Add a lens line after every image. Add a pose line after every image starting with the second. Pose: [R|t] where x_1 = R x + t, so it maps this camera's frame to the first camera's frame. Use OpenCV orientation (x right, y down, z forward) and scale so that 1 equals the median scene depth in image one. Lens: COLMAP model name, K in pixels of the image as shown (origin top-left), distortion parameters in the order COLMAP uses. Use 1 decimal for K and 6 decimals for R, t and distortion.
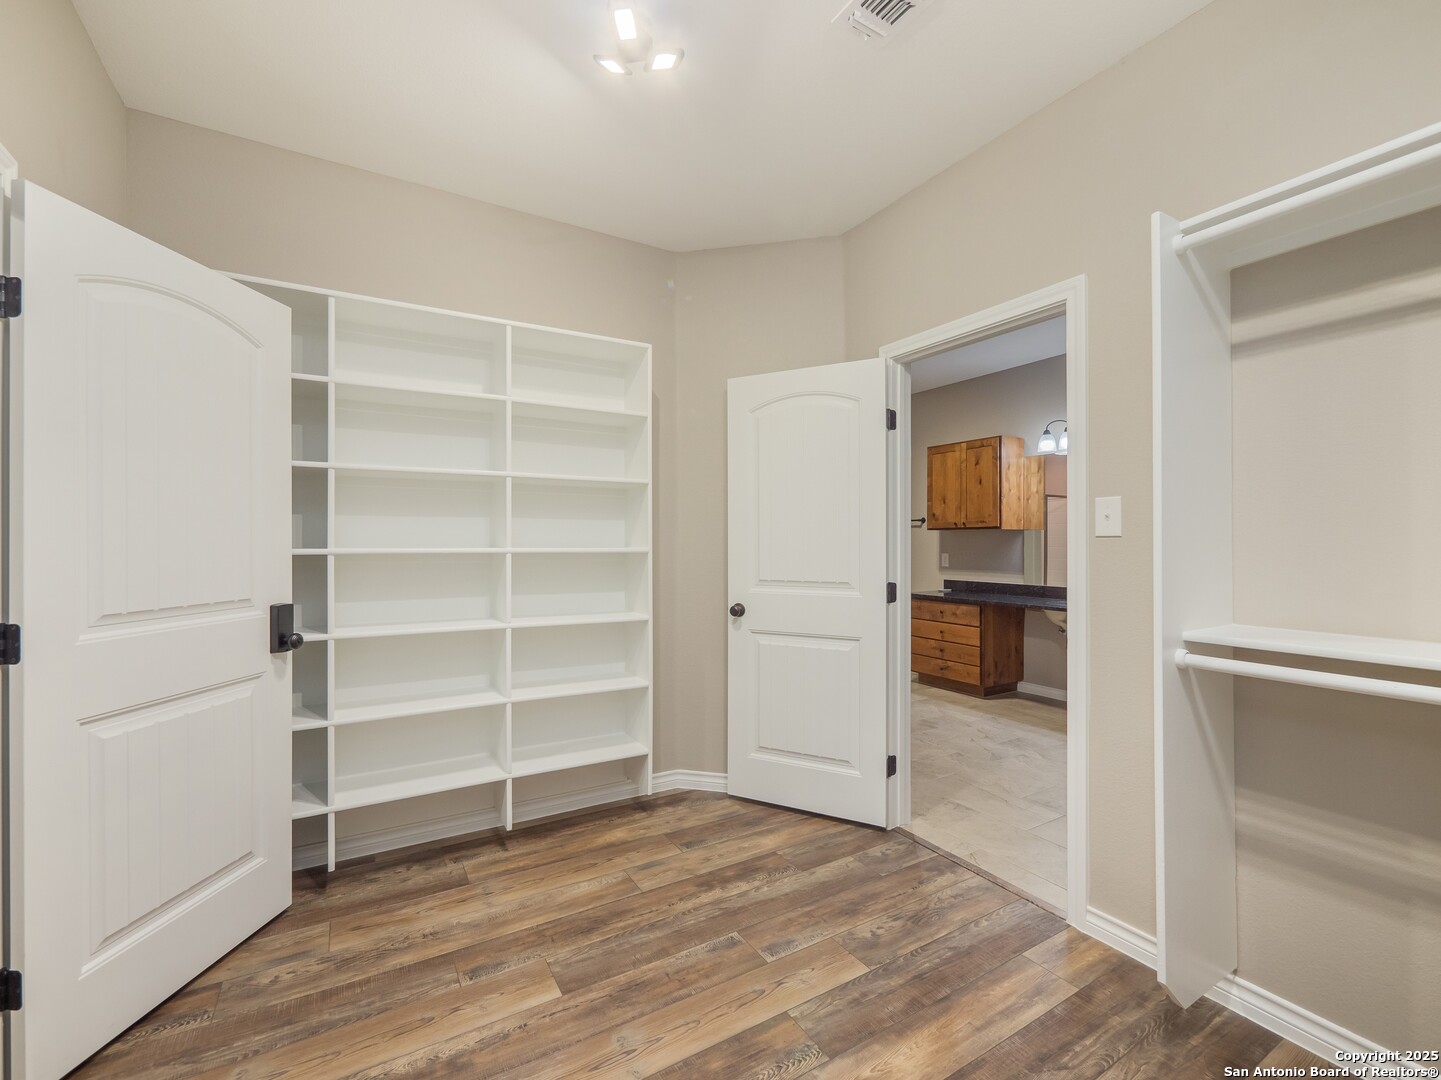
lens RADIAL K [[625.8, 0, 720.5], [0, 625.8, 540.0], [0, 0, 1]] dist [-0.000270, 0.000053]
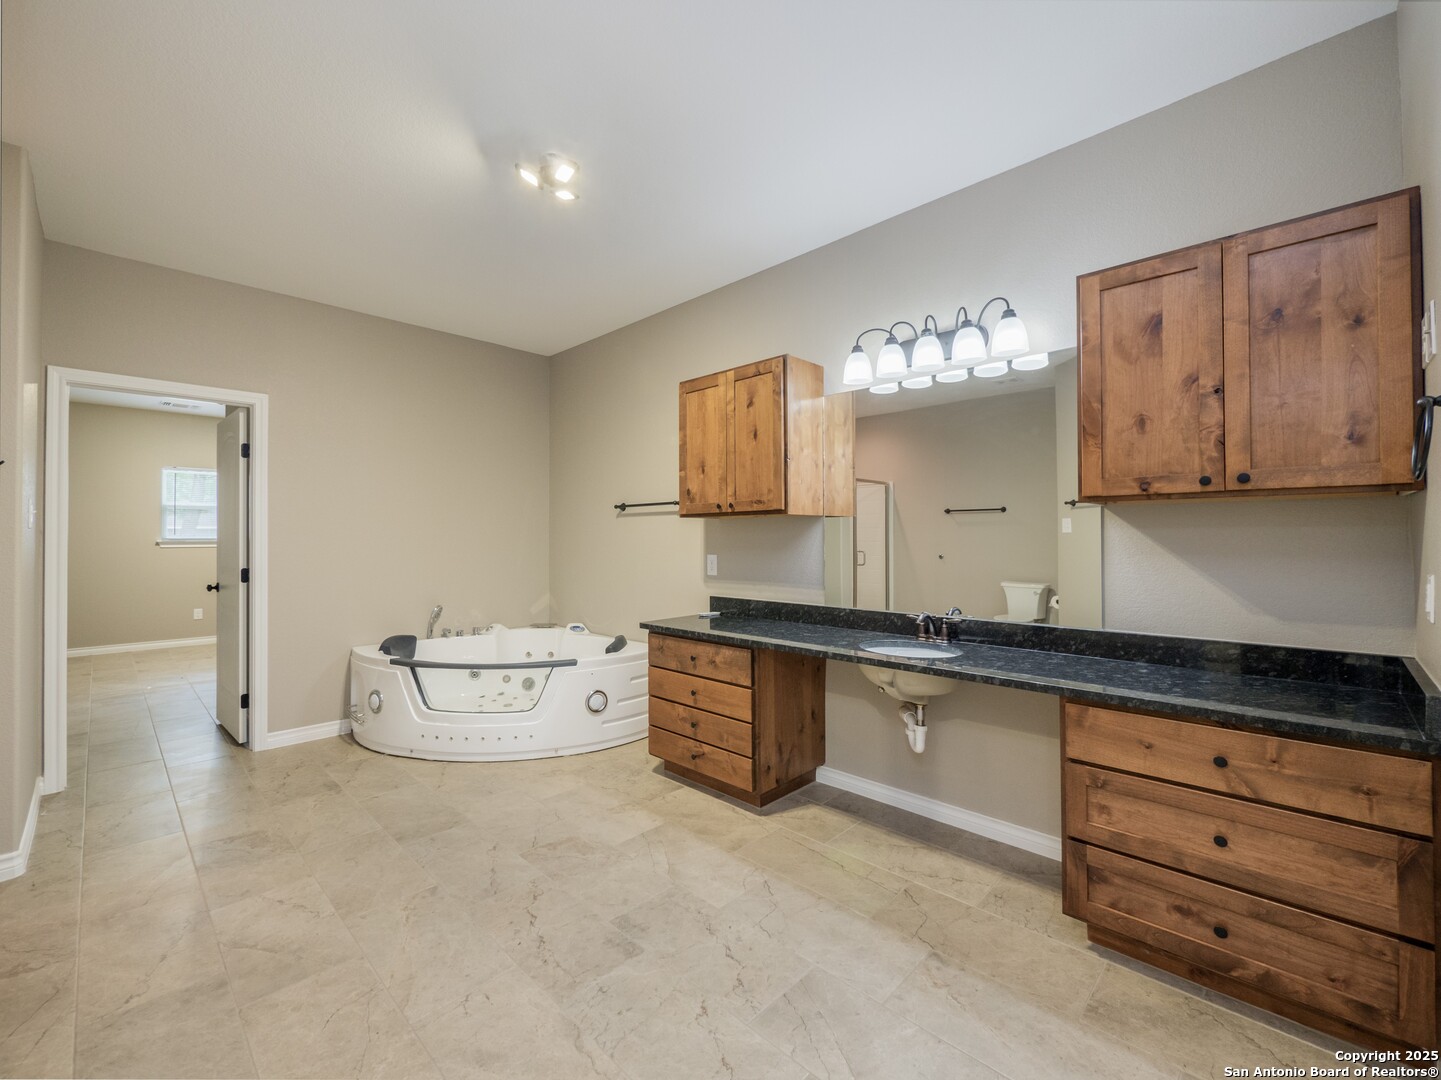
lens RADIAL K [[609.3, 0, 709.6], [0, 609.3, 531.9], [0, 0, 1]] dist [-0.003733, 0.000219]
pose [[0.969802, -0.003814, 0.243862, 0.232297], [0.005737, 0.999958, -0.007177, 0.002912], [-0.243825, 0.008359, 0.969783, 0.452492]]
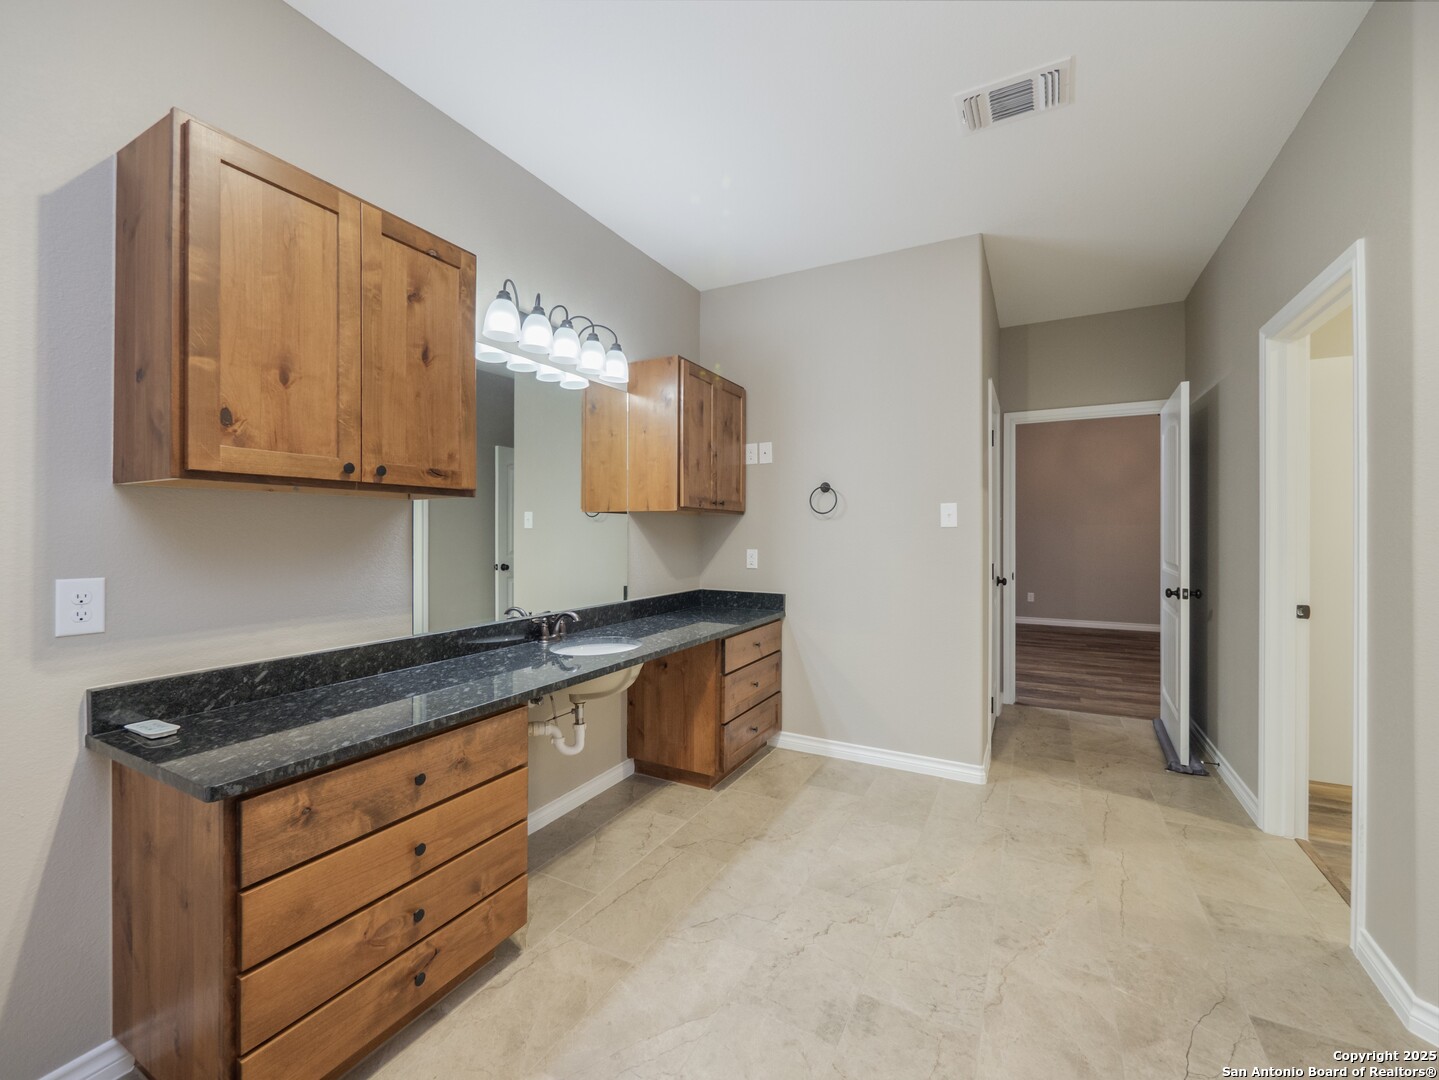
lens RADIAL K [[608.5, 0, 708.6], [0, 608.5, 531.9], [0, 0, 1]] dist [-0.003733, 0.000219]
pose [[-0.513321, 0.000928, 0.858196, 0.051089], [-0.006243, 0.999969, -0.004815, 0.004509], [-0.858174, -0.007830, -0.513300, 1.034264]]
